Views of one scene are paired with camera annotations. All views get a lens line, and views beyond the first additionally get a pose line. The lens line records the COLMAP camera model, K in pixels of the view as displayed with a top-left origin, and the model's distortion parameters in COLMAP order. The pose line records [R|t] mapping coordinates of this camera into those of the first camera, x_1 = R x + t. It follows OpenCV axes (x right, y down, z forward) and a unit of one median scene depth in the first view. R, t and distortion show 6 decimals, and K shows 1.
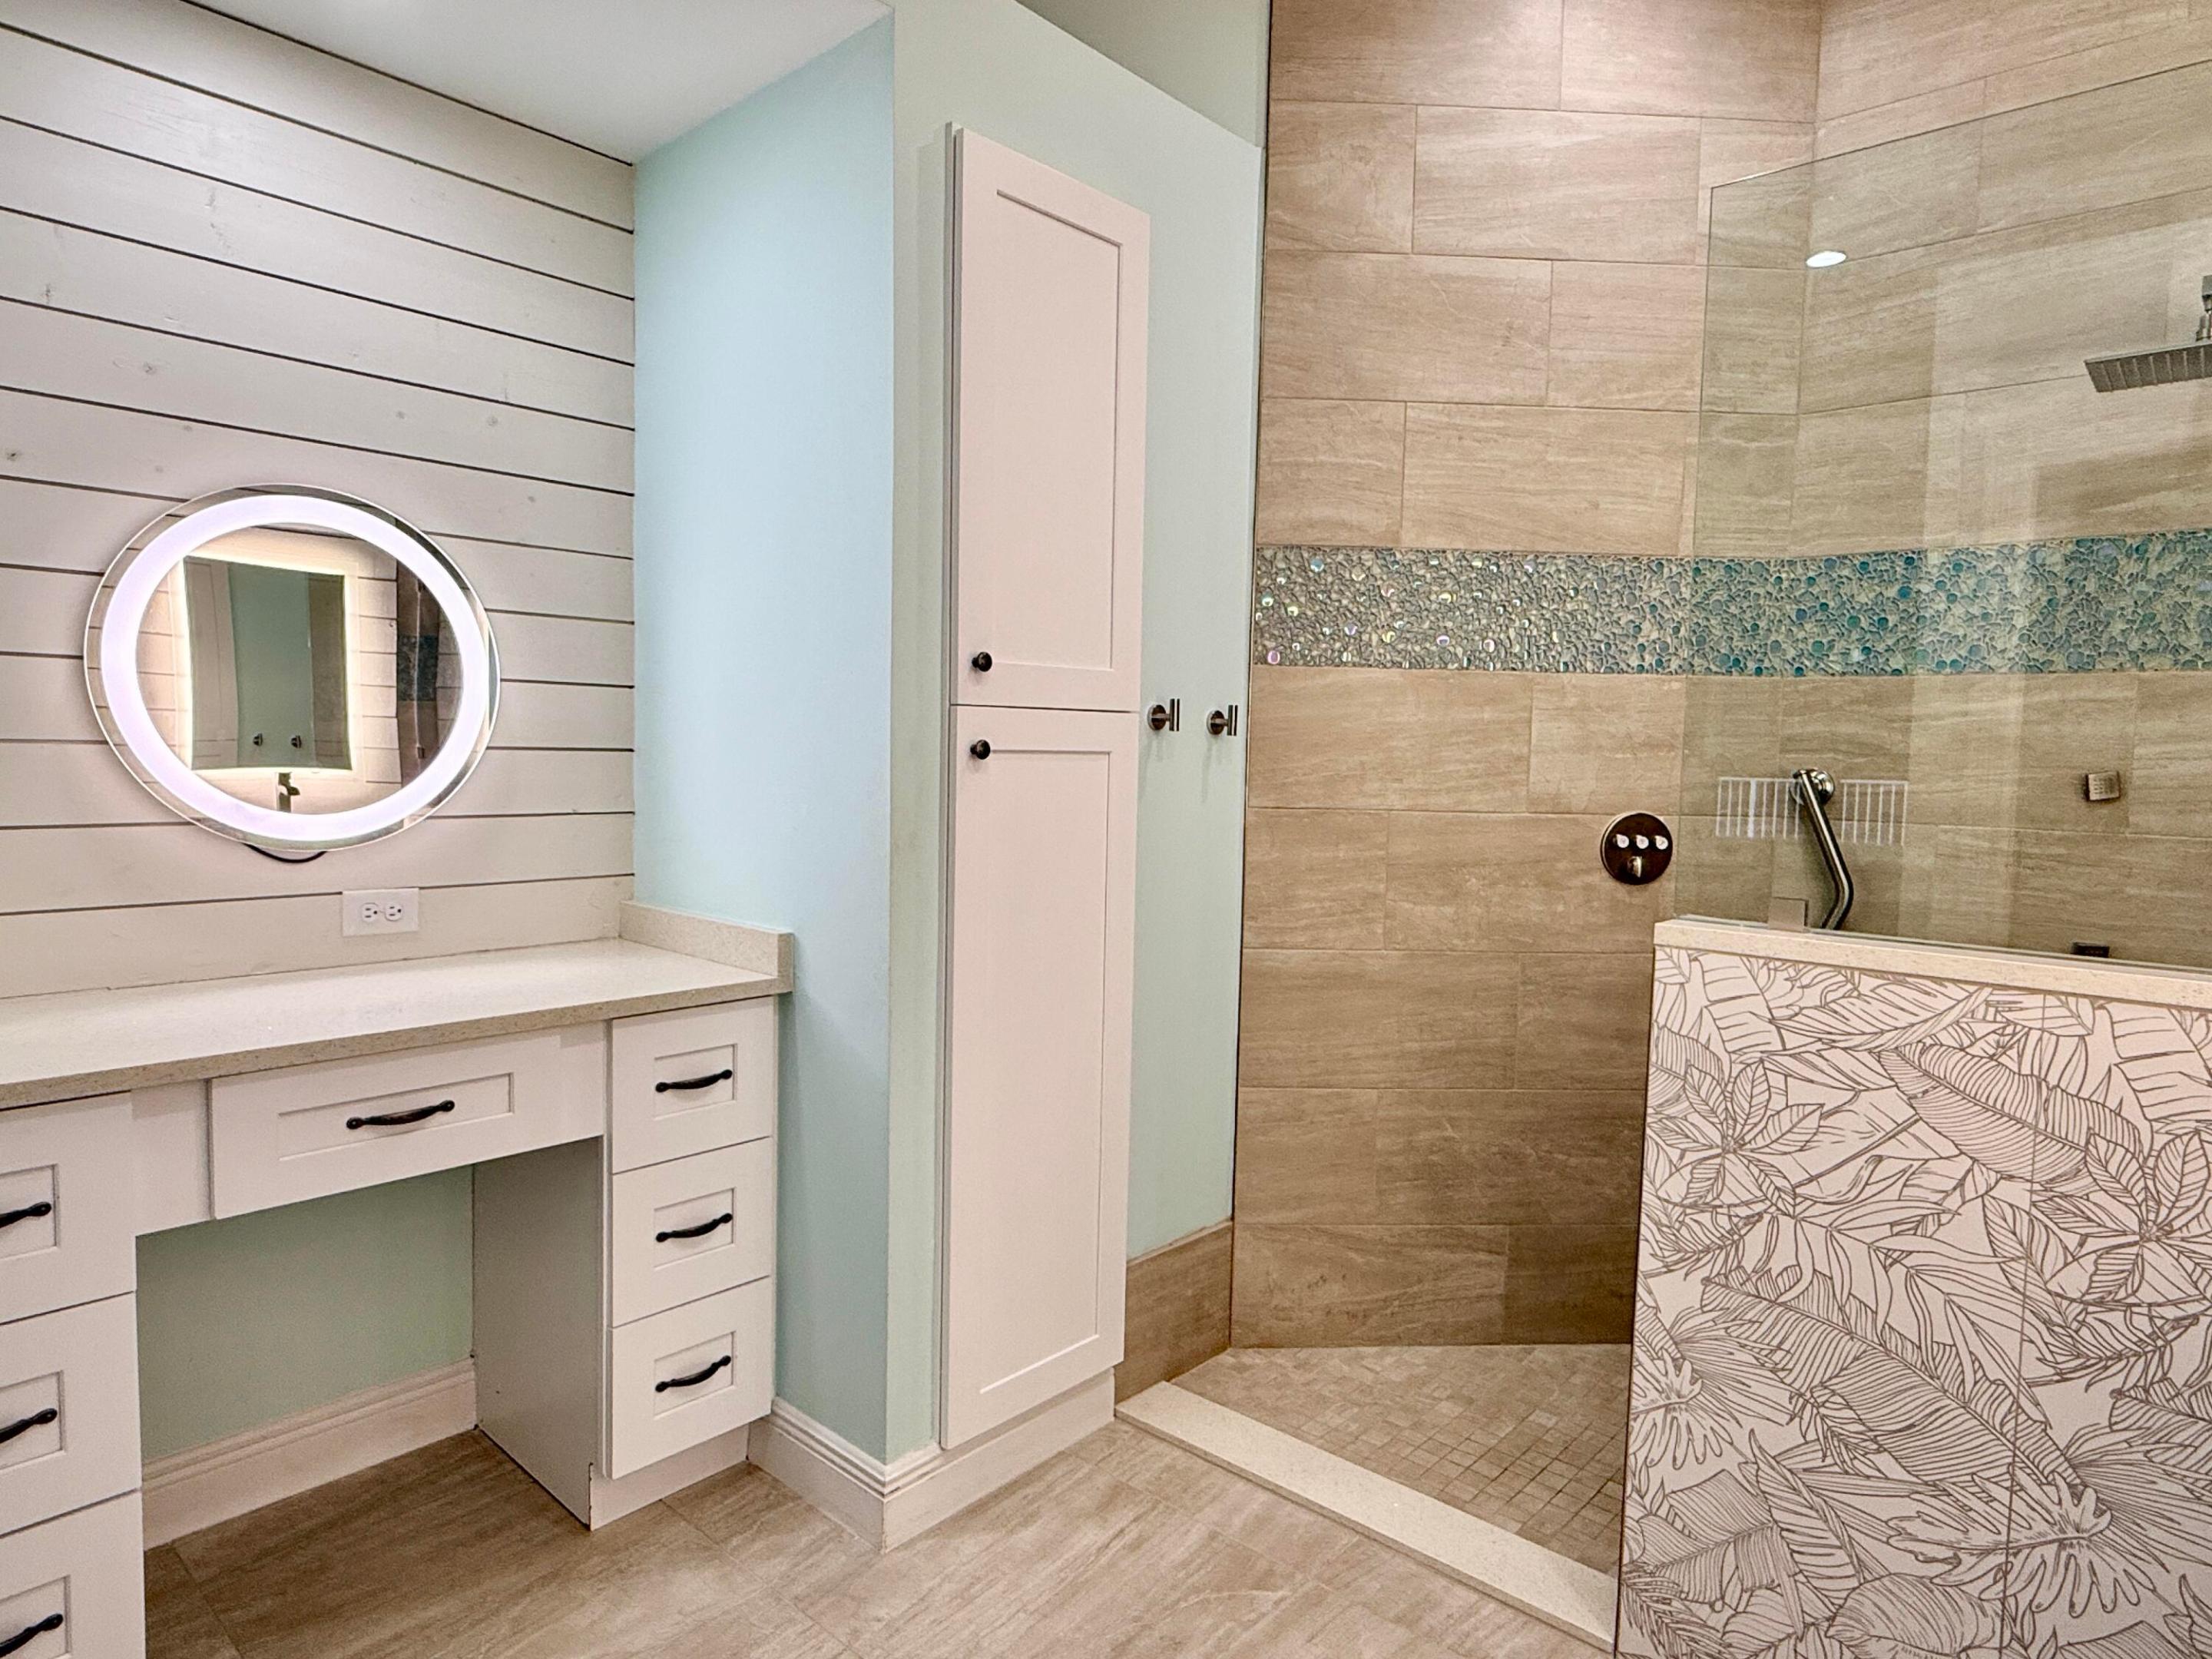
lens RADIAL K [[1282.4, 0, 1106.0], [0, 1282.4, 829.5], [0, 0, 1]] dist [-0.003943, 0.000470]
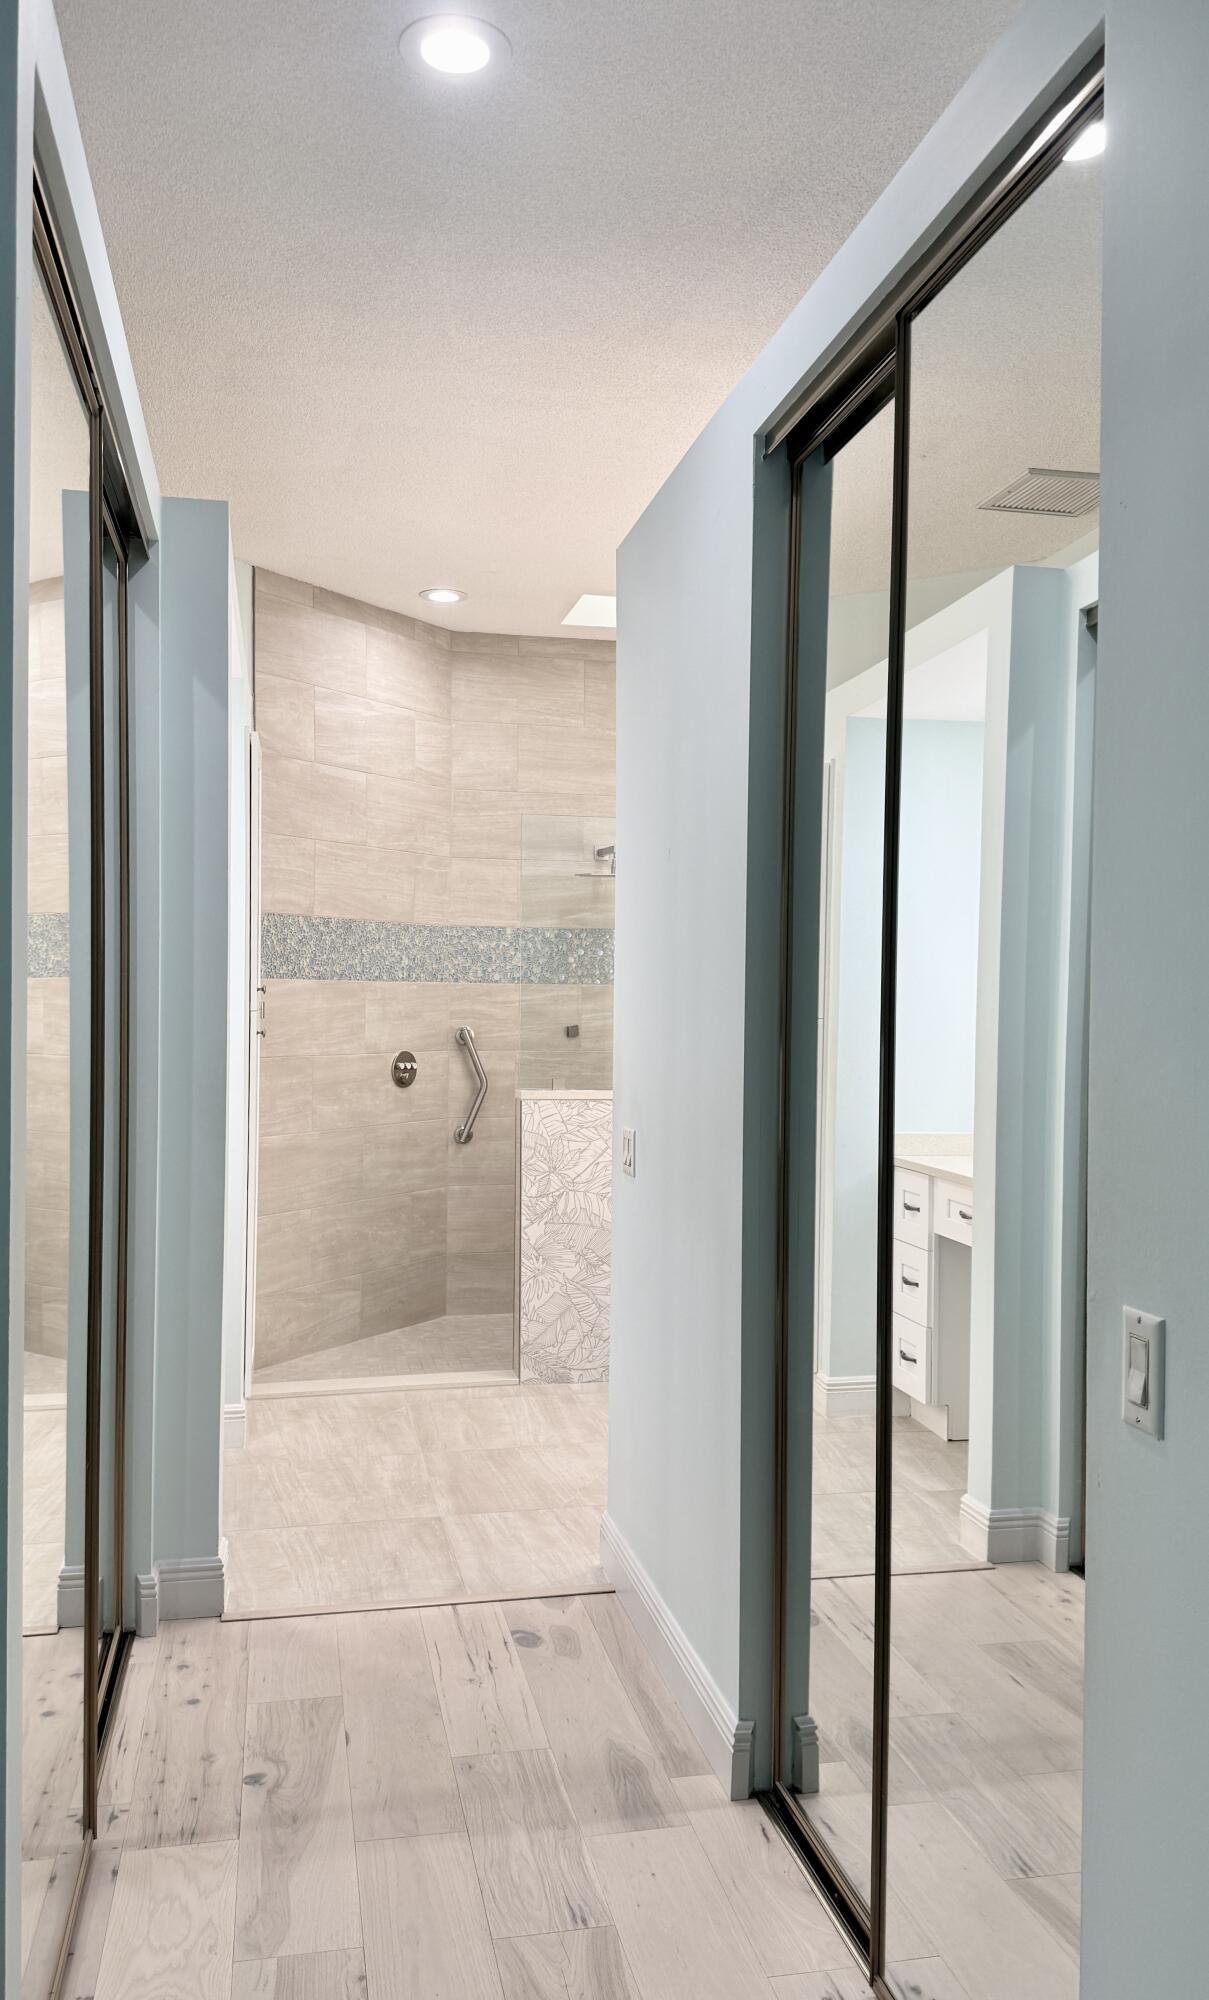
lens RADIAL K [[1435.2, 0, 666.1], [0, 1435.2, 1017.4], [0, 0, 1]] dist [0.106646, 0.000146]
pose [[0.562853, -0.024282, 0.826200, -1.242733], [0.055346, 0.998432, -0.008361, -0.025017], [-0.824702, 0.050433, 0.563314, -0.615404]]
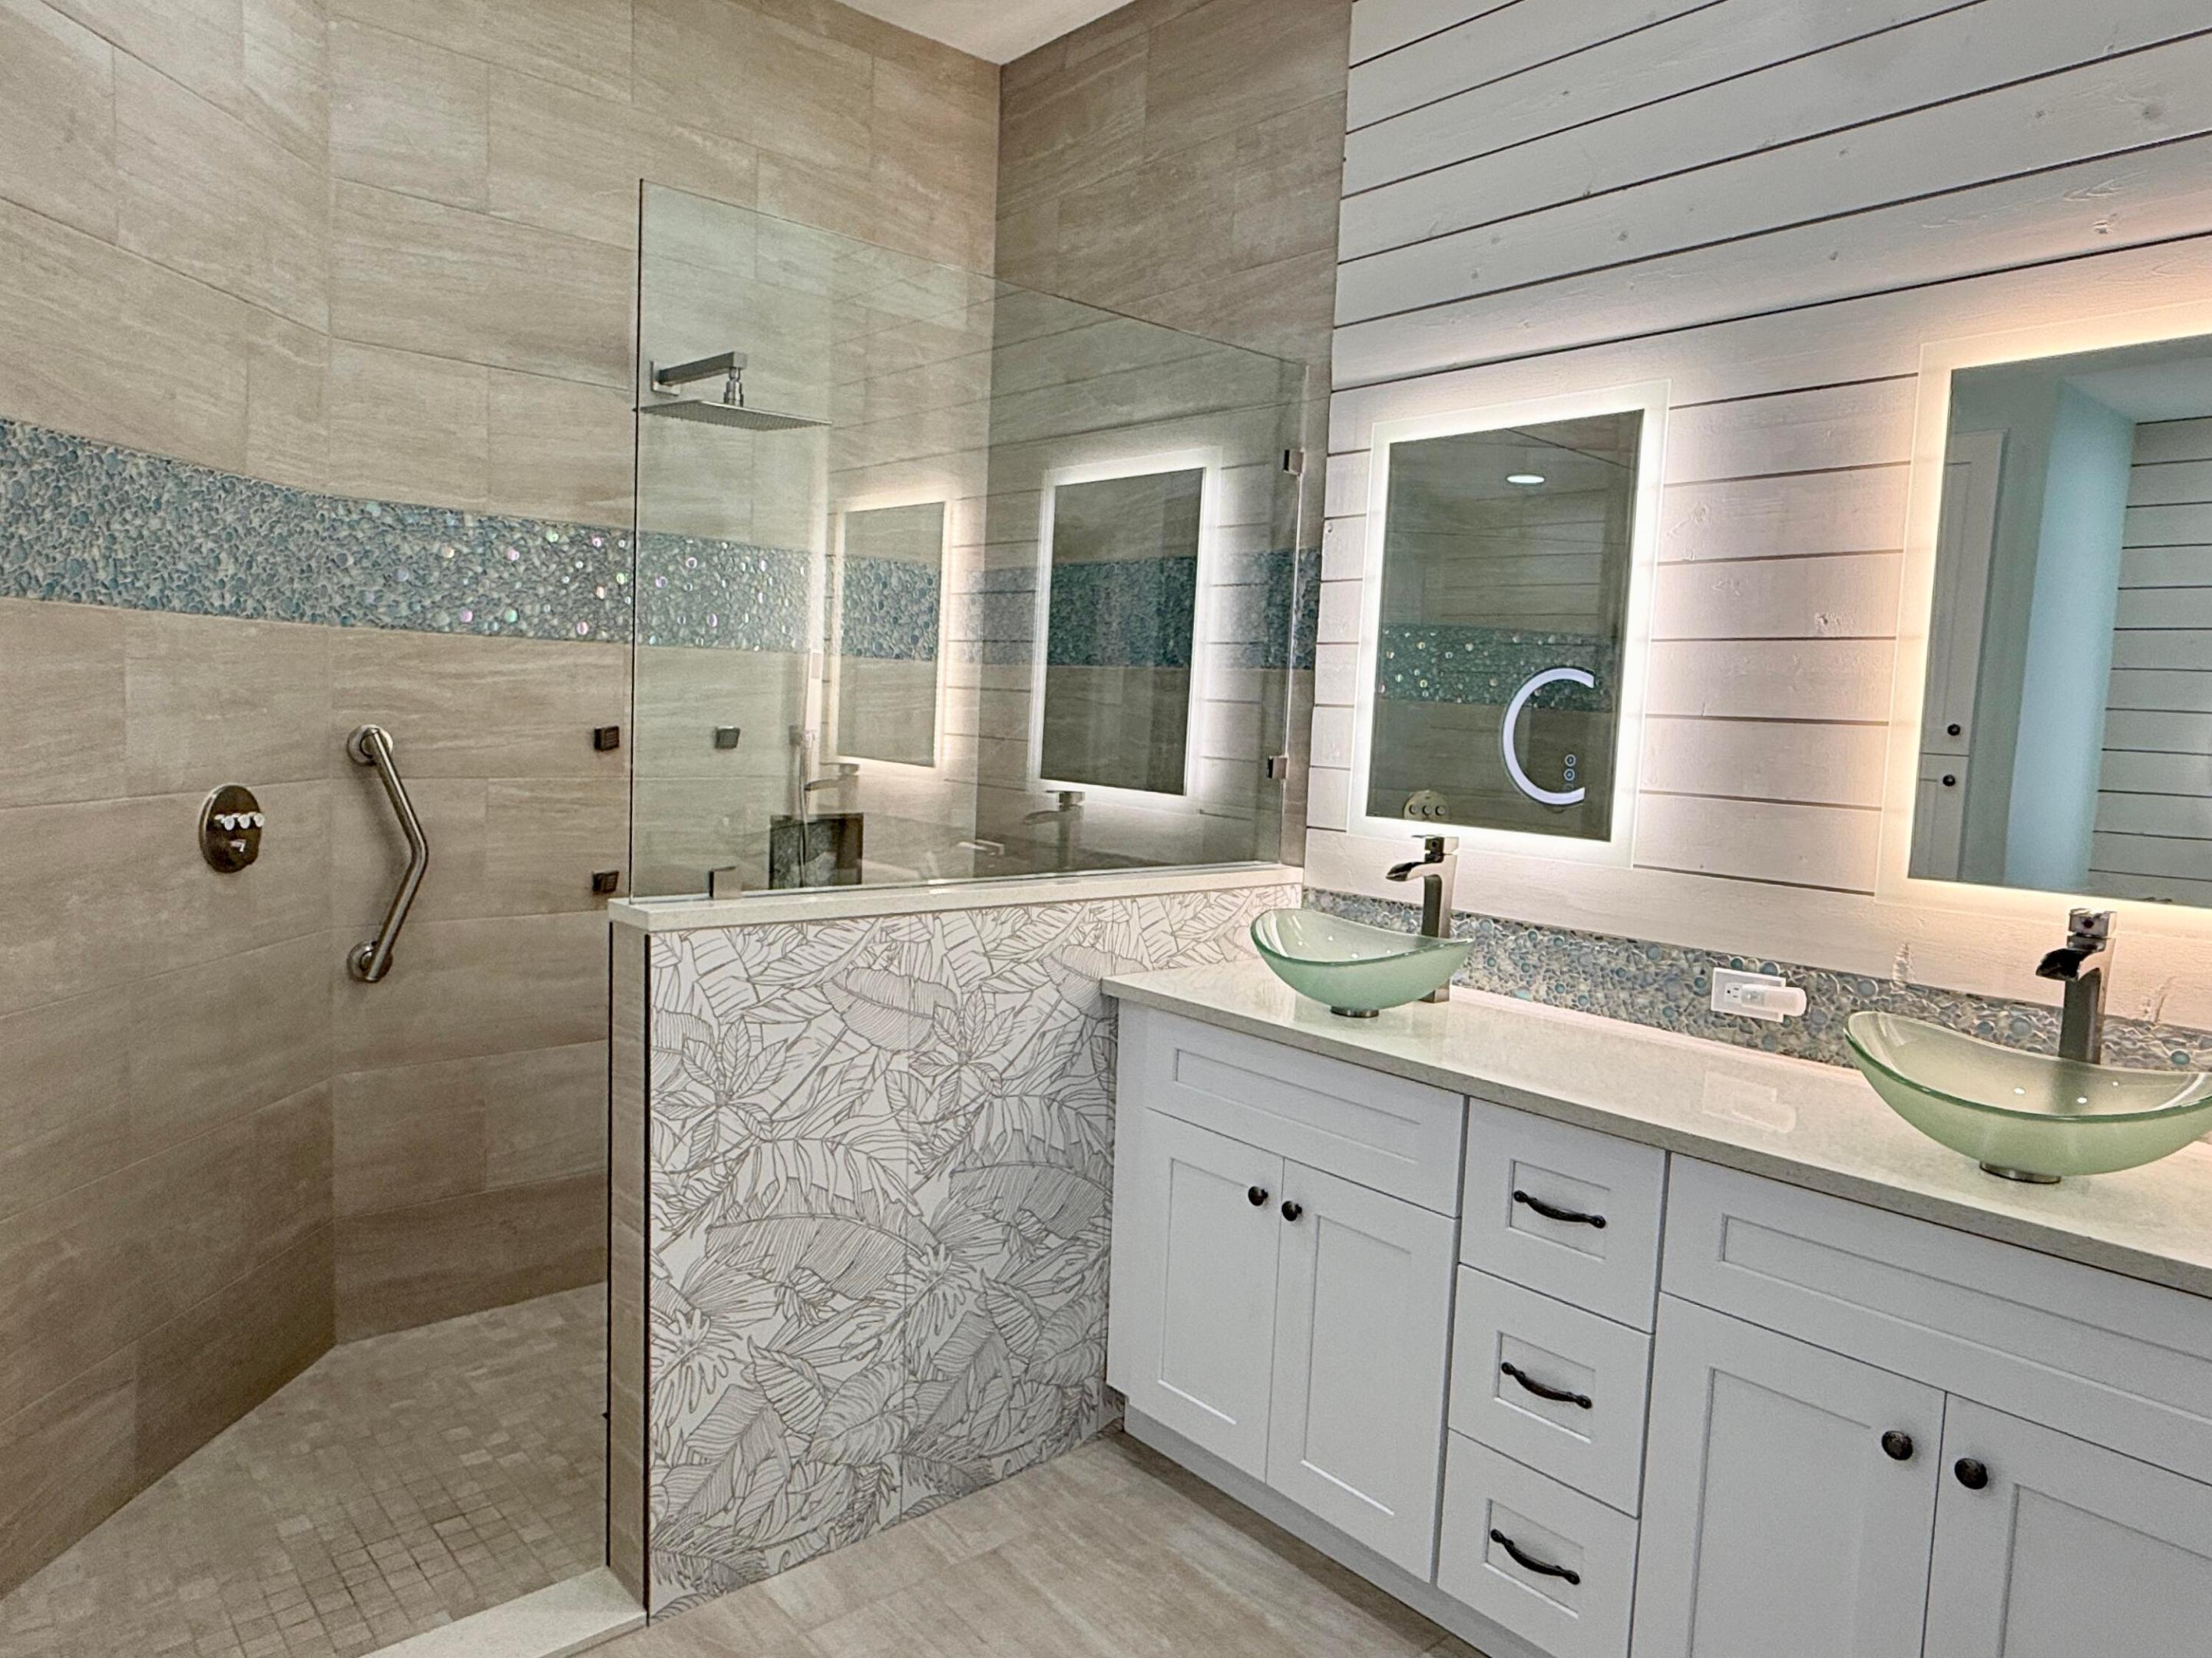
lens RADIAL K [[1400.1, 0, 1106.0], [0, 1400.1, 829.0], [0, 0, 1]] dist [-0.004050, 0.002583]
pose [[0.129954, -0.103735, 0.986079, -0.415226], [0.025087, 0.994538, 0.101319, -0.064608], [-0.991203, 0.011571, 0.131846, 0.336888]]
